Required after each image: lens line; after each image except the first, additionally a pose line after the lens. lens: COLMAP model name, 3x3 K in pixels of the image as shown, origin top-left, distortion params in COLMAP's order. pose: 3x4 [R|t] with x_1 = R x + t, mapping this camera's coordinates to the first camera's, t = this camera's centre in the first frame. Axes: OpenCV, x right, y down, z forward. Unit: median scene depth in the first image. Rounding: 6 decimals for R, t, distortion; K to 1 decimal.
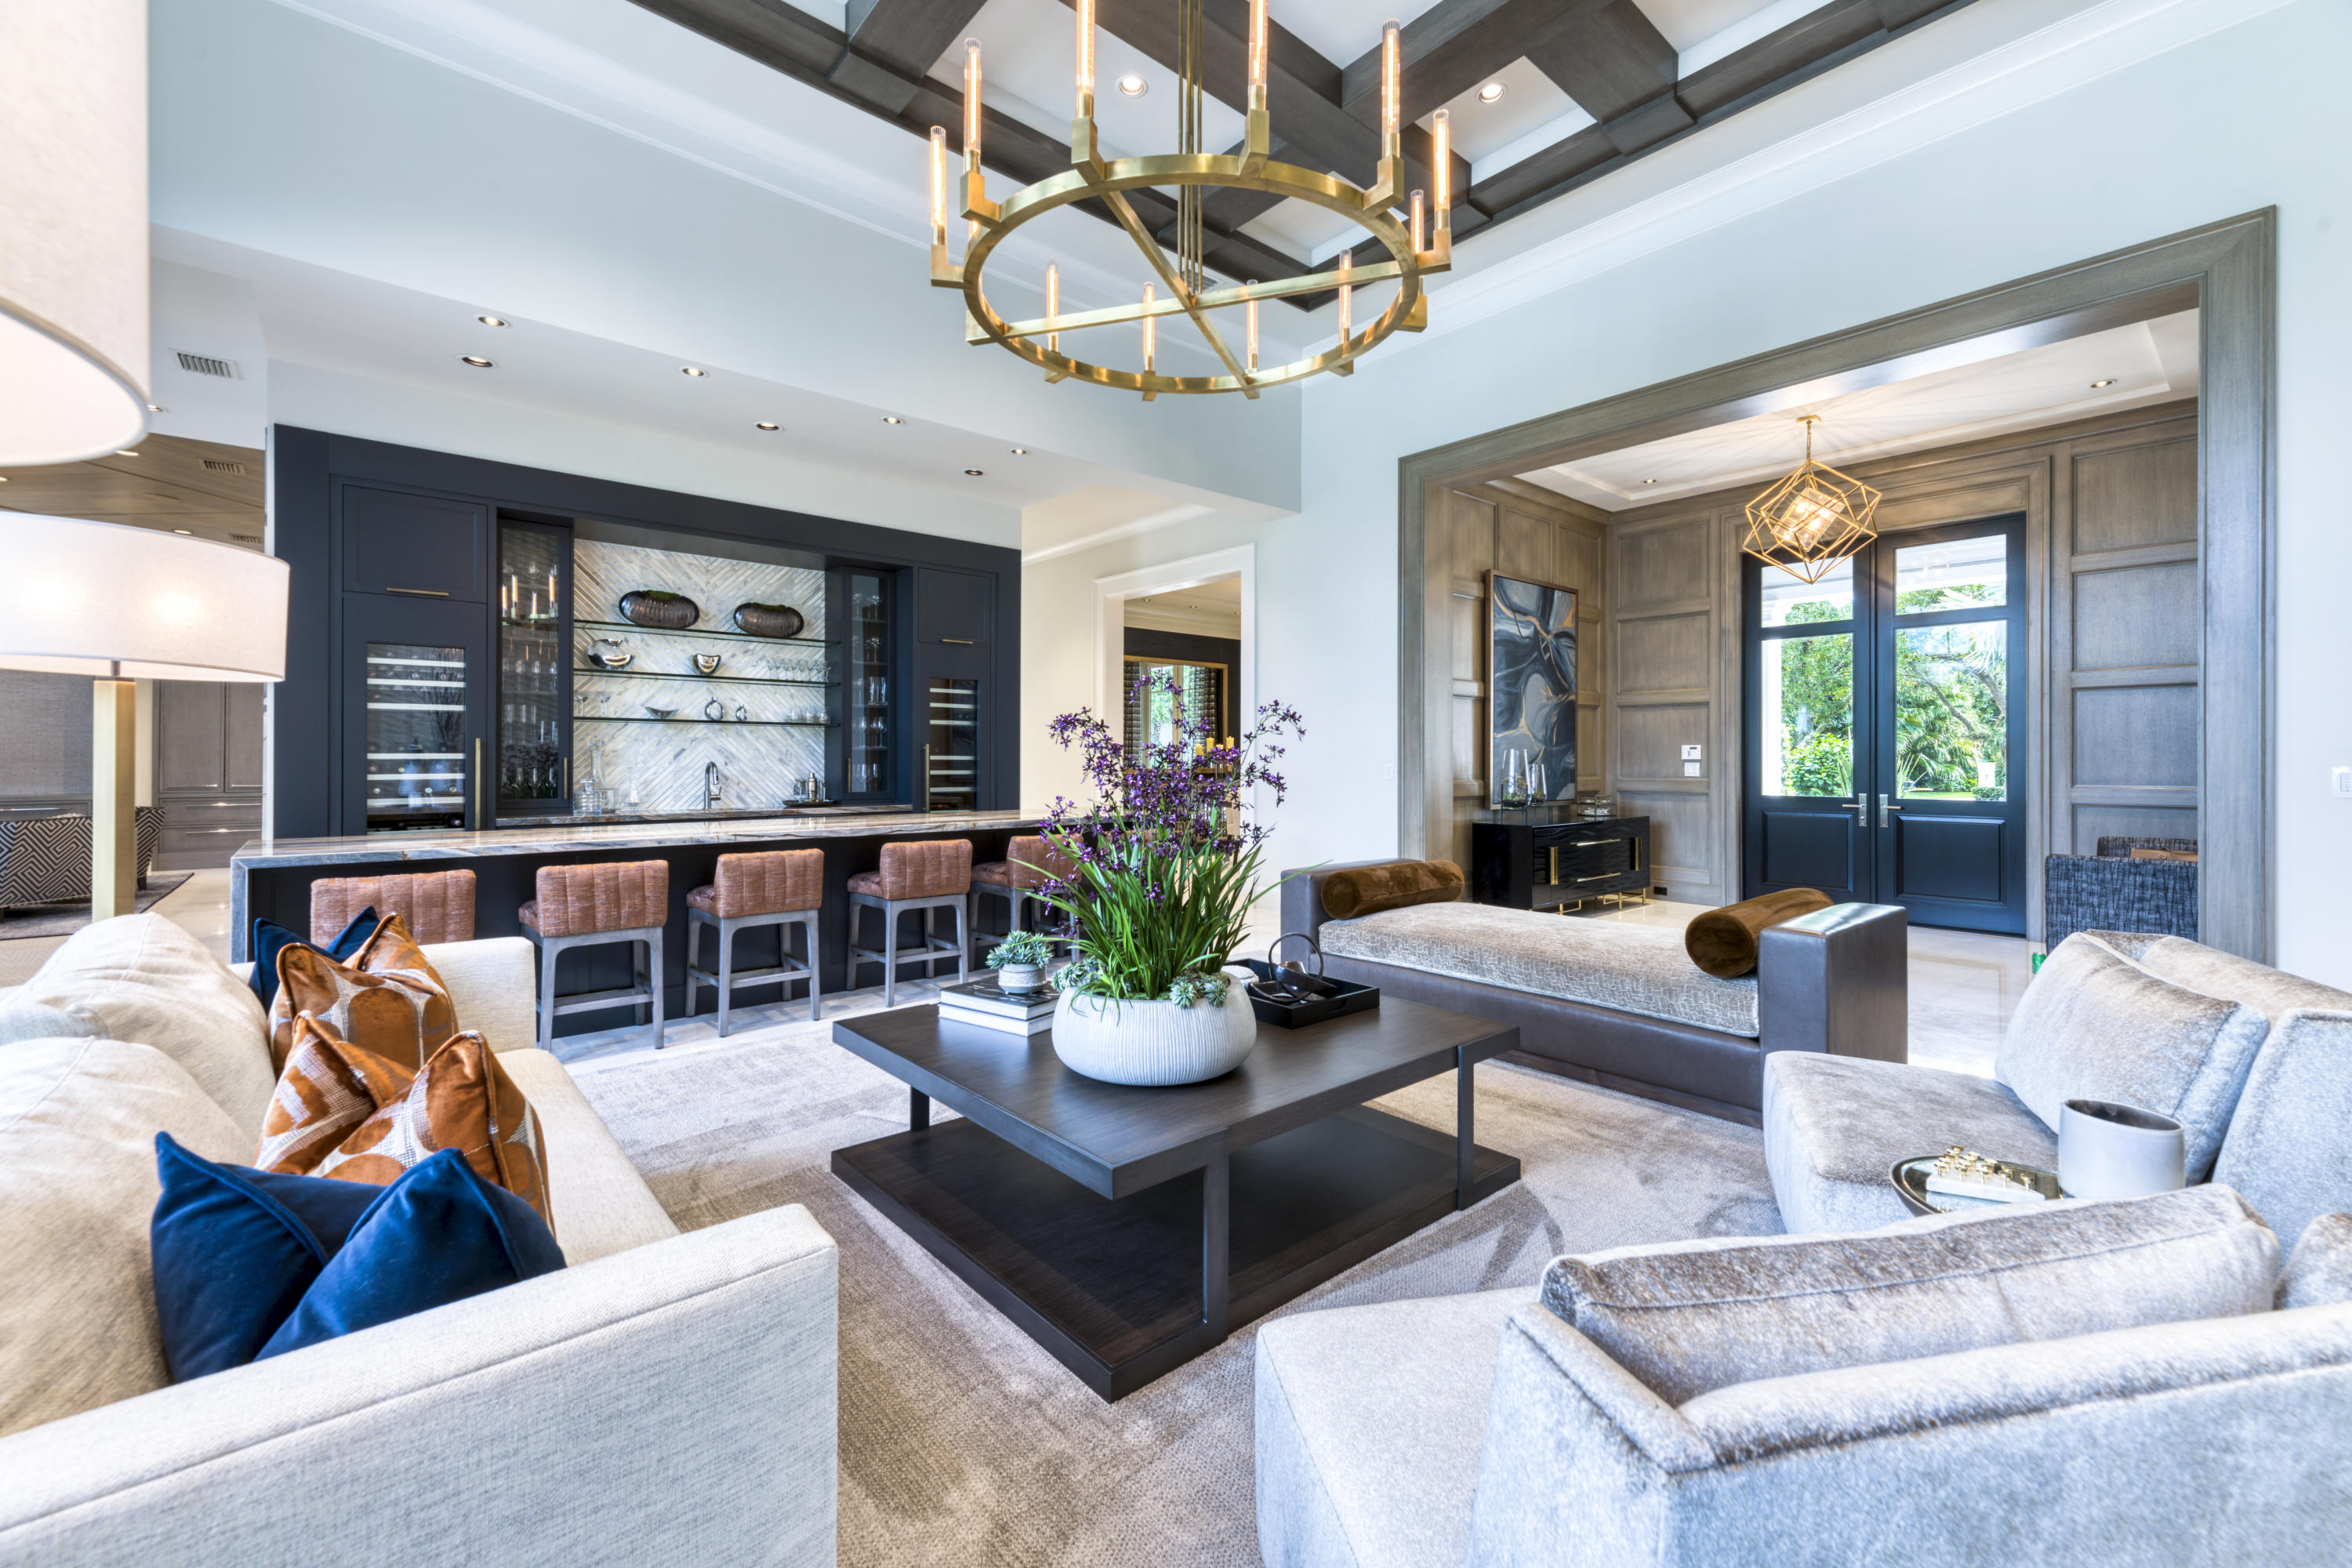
lens RADIAL K [[957.2, 0, 1179.0], [0, 957.2, 754.5], [0, 0, 1]] dist [0.009607, -0.000823]
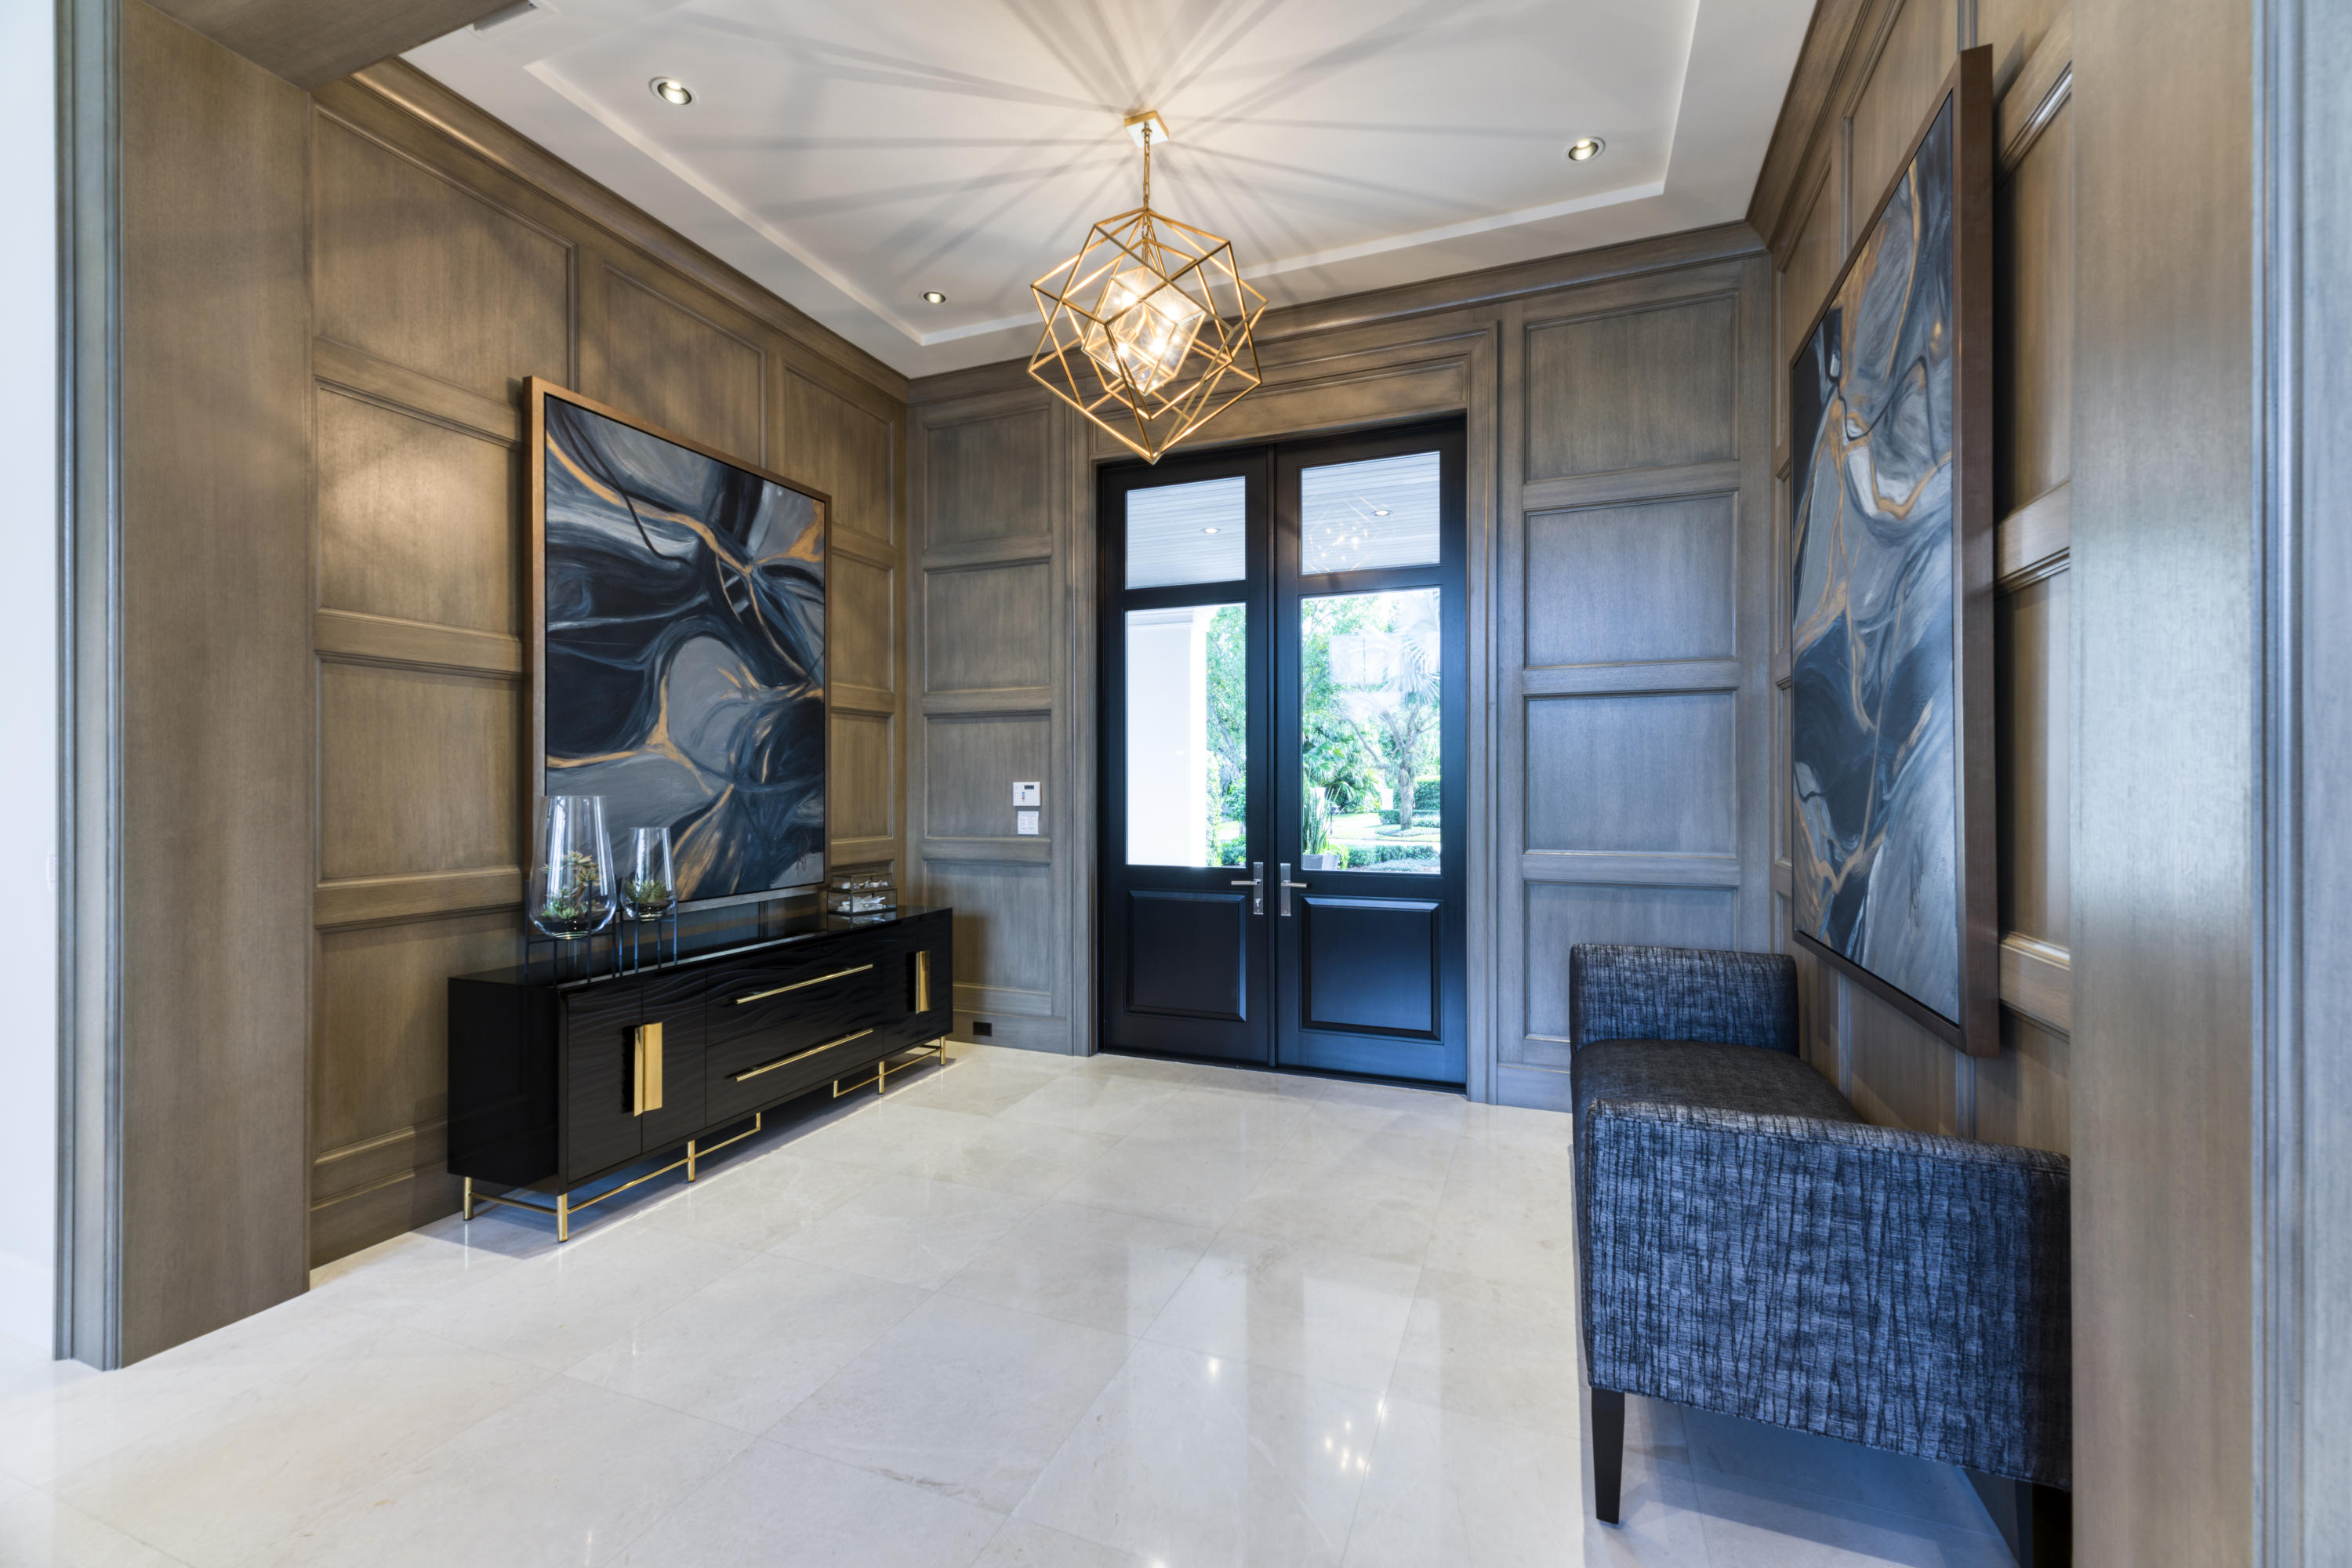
lens RADIAL K [[957.2, 0, 1174.3], [0, 957.2, 782.9], [0, 0, 1]] dist [0.009607, -0.000823]
pose [[0.886541, -0.001352, 0.462648, 0.360970], [0.000392, 0.999998, 0.002172, -0.011029], [-0.462650, -0.001744, 0.886539, 0.457470]]
